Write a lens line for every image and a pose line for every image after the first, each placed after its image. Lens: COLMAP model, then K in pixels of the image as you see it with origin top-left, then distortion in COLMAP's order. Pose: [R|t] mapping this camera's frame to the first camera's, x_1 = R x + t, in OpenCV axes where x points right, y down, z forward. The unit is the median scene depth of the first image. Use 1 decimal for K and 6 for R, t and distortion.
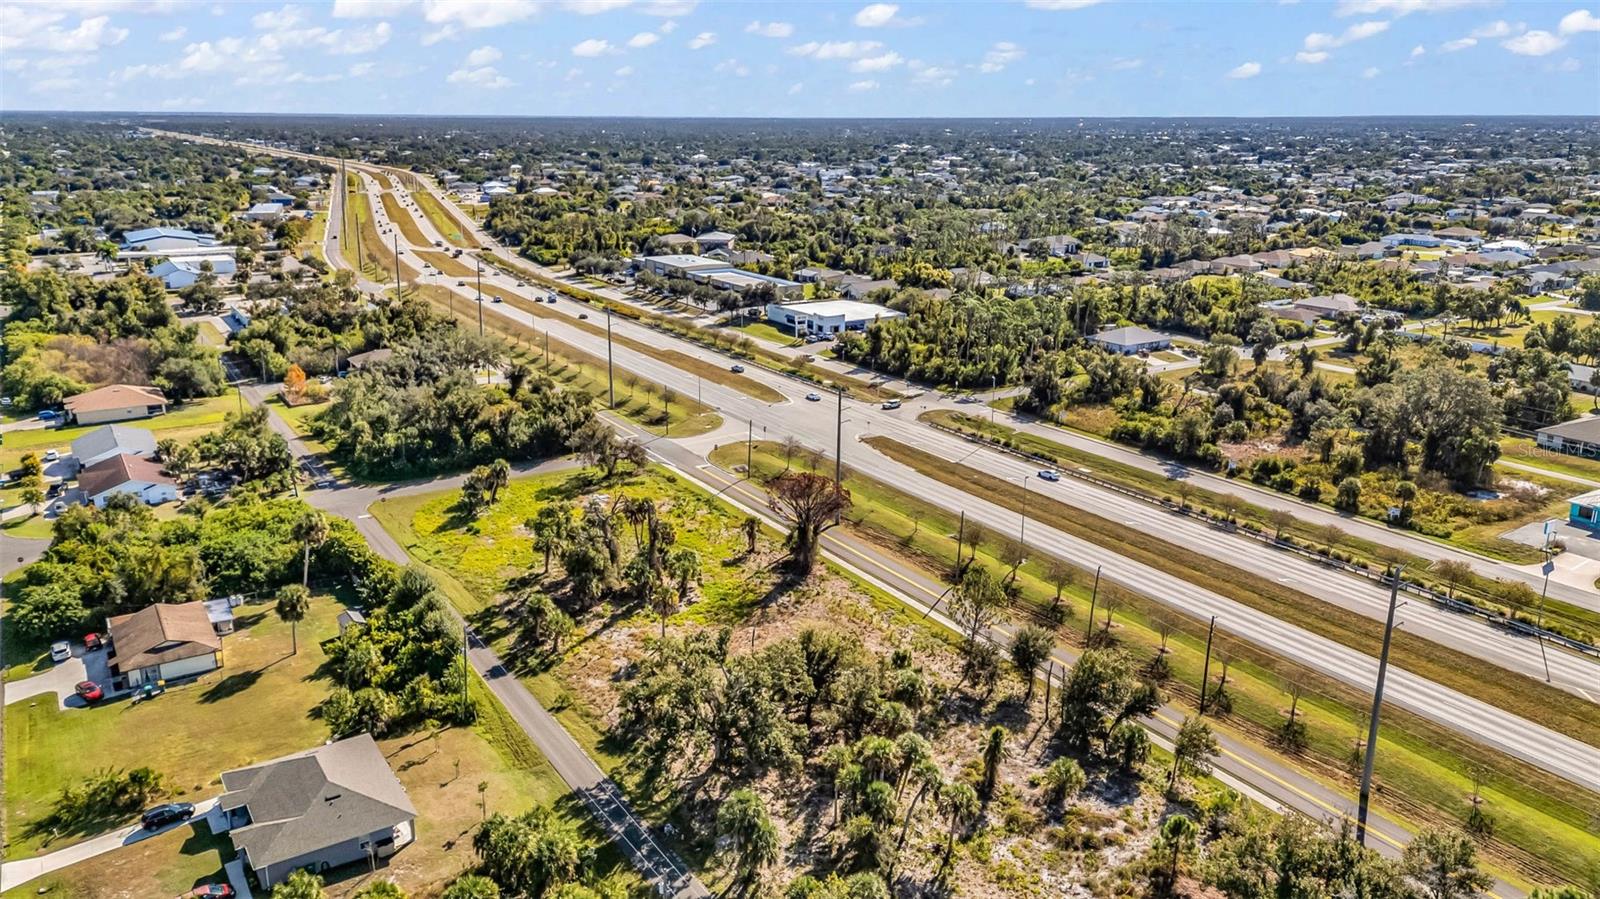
lens RADIAL K [[1166.9, 0, 800.0], [0, 1166.9, 449.5], [0, 0, 1]] dist [0.082414, -0.069570]
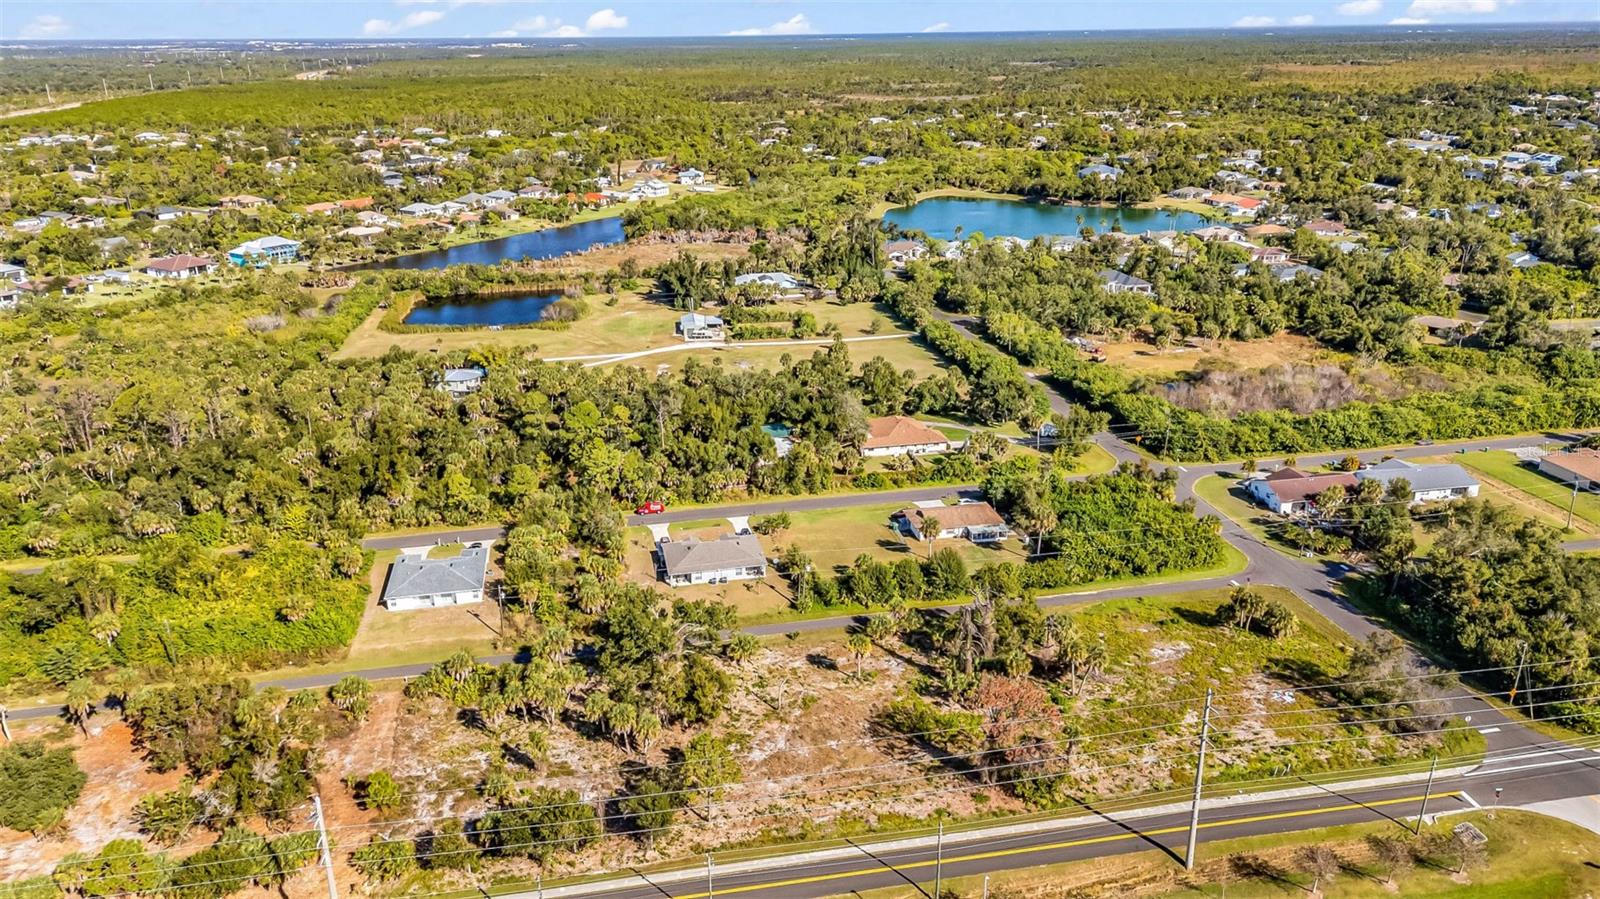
lens RADIAL K [[1167.9, 0, 800.0], [0, 1167.9, 449.5], [0, 0, 1]] dist [0.080630, -0.073621]
pose [[-0.364833, 0.315174, -0.876106, 0.674350], [-0.246025, 0.874887, 0.417186, -0.401577], [0.897980, 0.367748, -0.241647, 0.885616]]
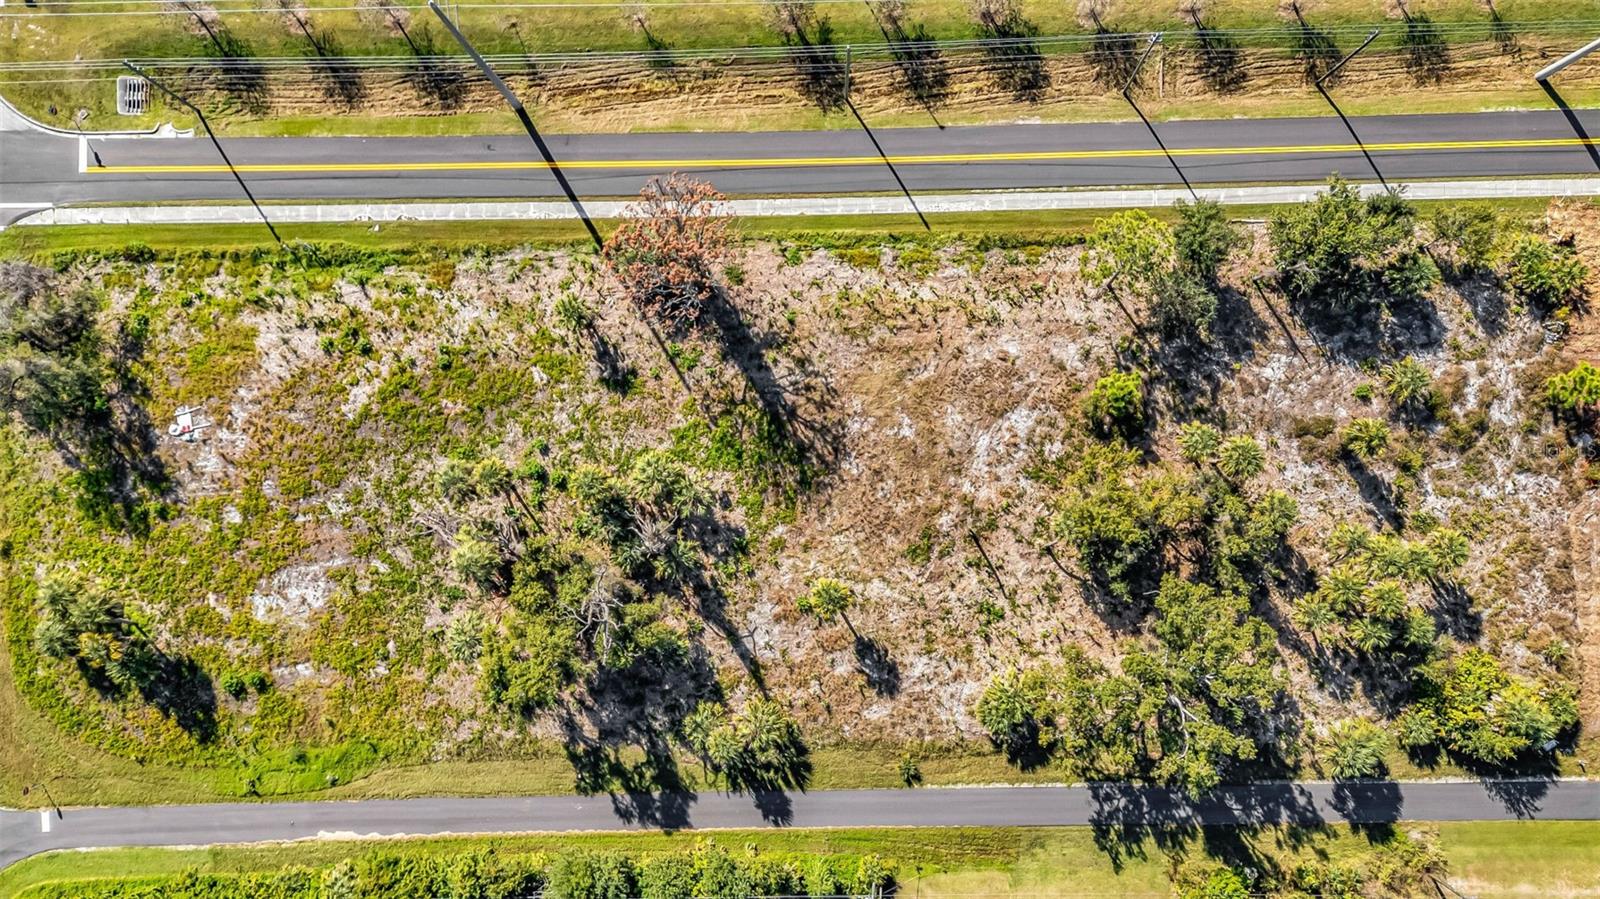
lens RADIAL K [[1167.9, 0, 800.0], [0, 1167.9, 449.5], [0, 0, 1]] dist [0.080630, -0.073621]
pose [[0.521689, -0.853115, -0.005992, -0.034769], [0.257280, 0.150625, 0.954525, -0.423220], [-0.813417, -0.499507, 0.298069, 0.650617]]
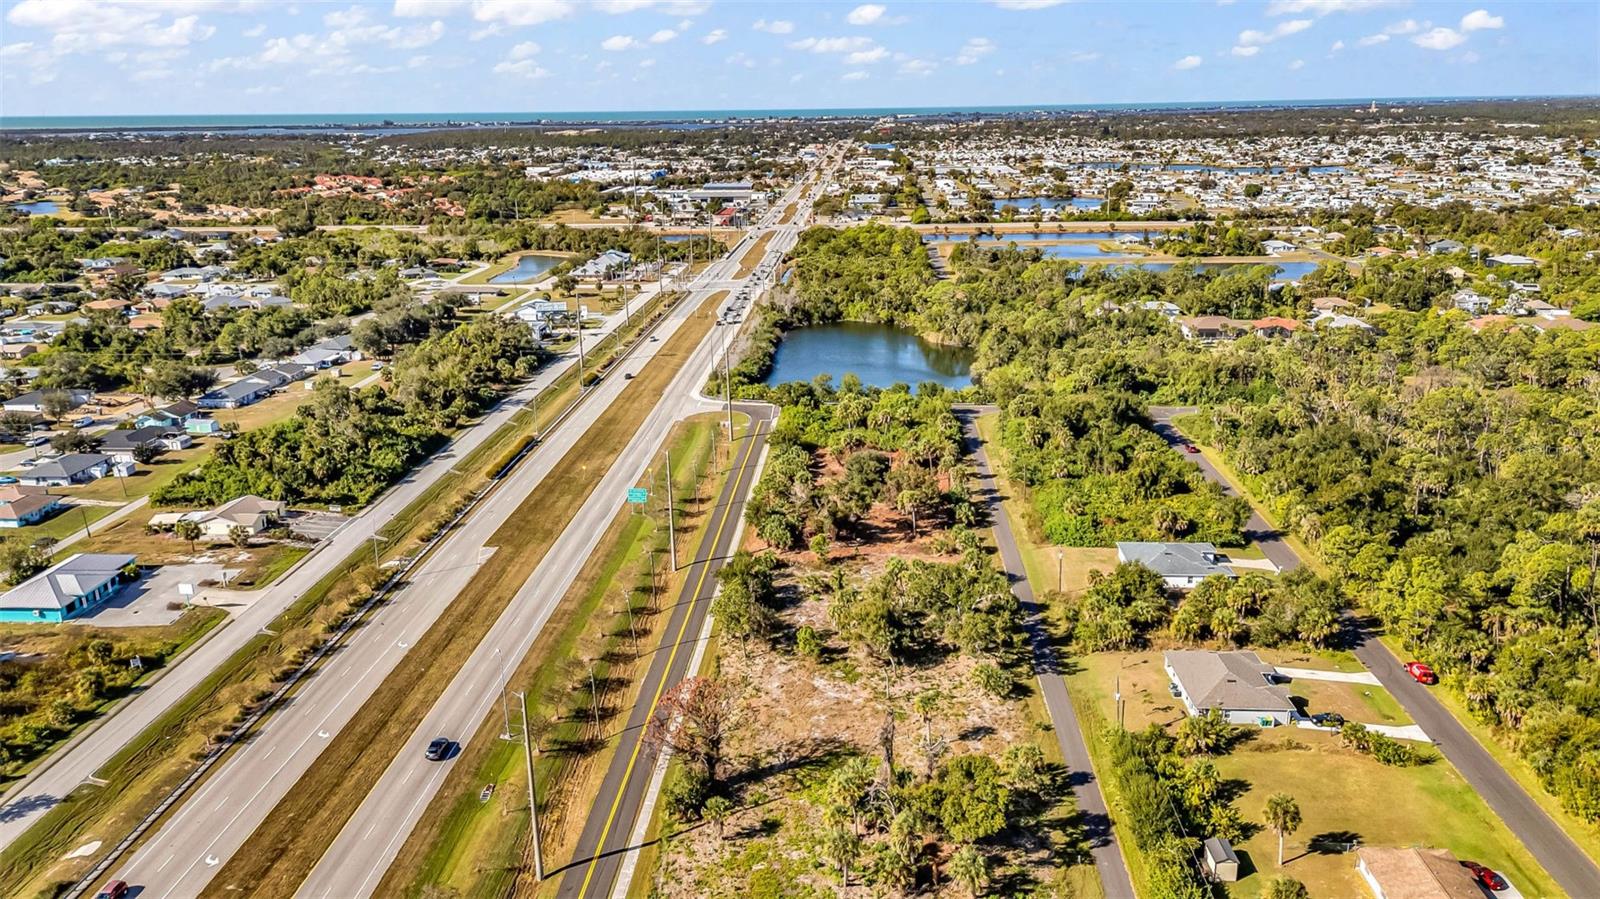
lens RADIAL K [[1166.3, 0, 800.0], [0, 1166.3, 449.5], [0, 0, 1]] dist [0.081769, -0.075779]
pose [[-0.809841, -0.156459, 0.565401, -0.455946], [0.173923, 0.856418, 0.486106, -0.476153], [-0.560275, 0.492005, -0.666351, 1.277190]]
